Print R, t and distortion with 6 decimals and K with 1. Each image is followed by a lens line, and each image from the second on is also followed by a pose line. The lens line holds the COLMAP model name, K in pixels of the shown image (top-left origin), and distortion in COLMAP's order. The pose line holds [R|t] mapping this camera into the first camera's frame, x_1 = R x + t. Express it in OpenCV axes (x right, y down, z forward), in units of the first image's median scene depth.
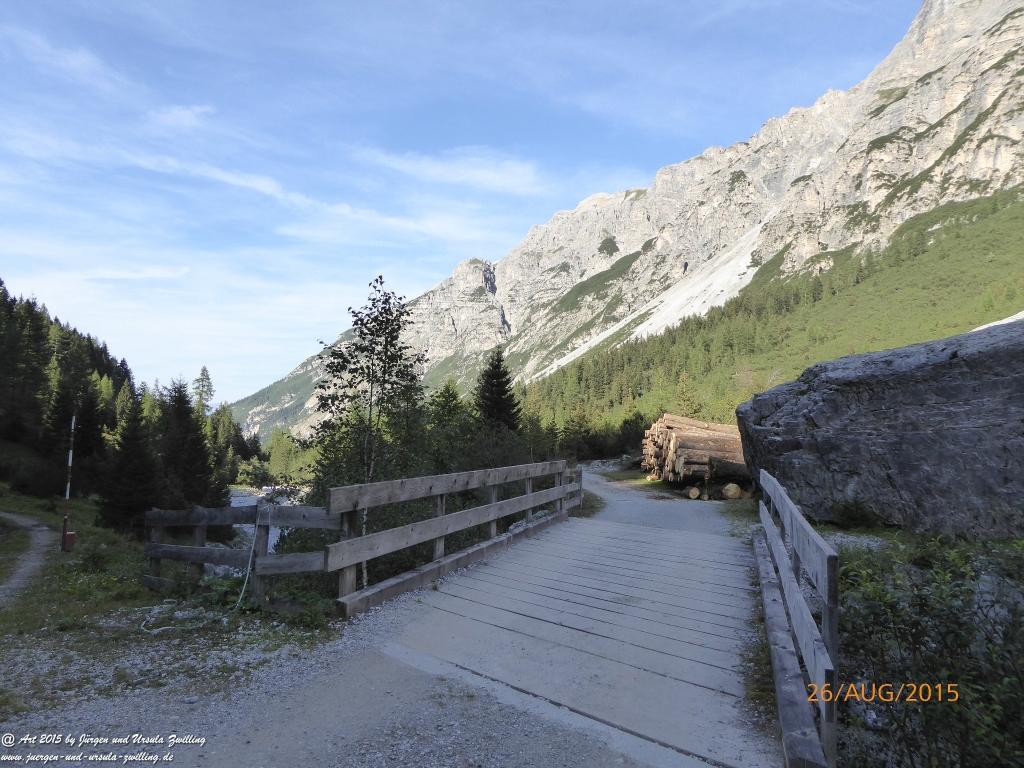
lens RADIAL K [[750.3, 0, 524.1], [0, 750.3, 384.5], [0, 0, 1]] dist [-0.015984, 0.009283]
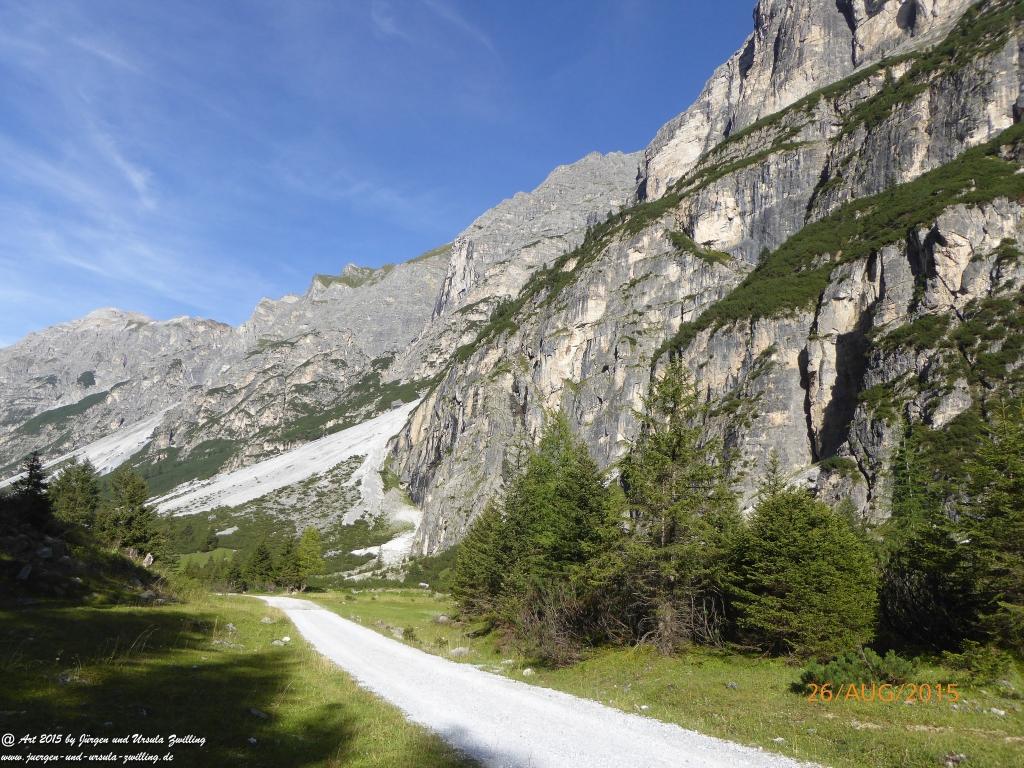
lens RADIAL K [[754.7, 0, 517.7], [0, 754.7, 384.7], [0, 0, 1]] dist [-0.014842, 0.003843]
pose [[0.827060, 0.166203, 0.536981, 0.055949], [-0.093409, 0.982643, -0.160273, -0.066123], [-0.554299, 0.082397, 0.828229, -0.579624]]
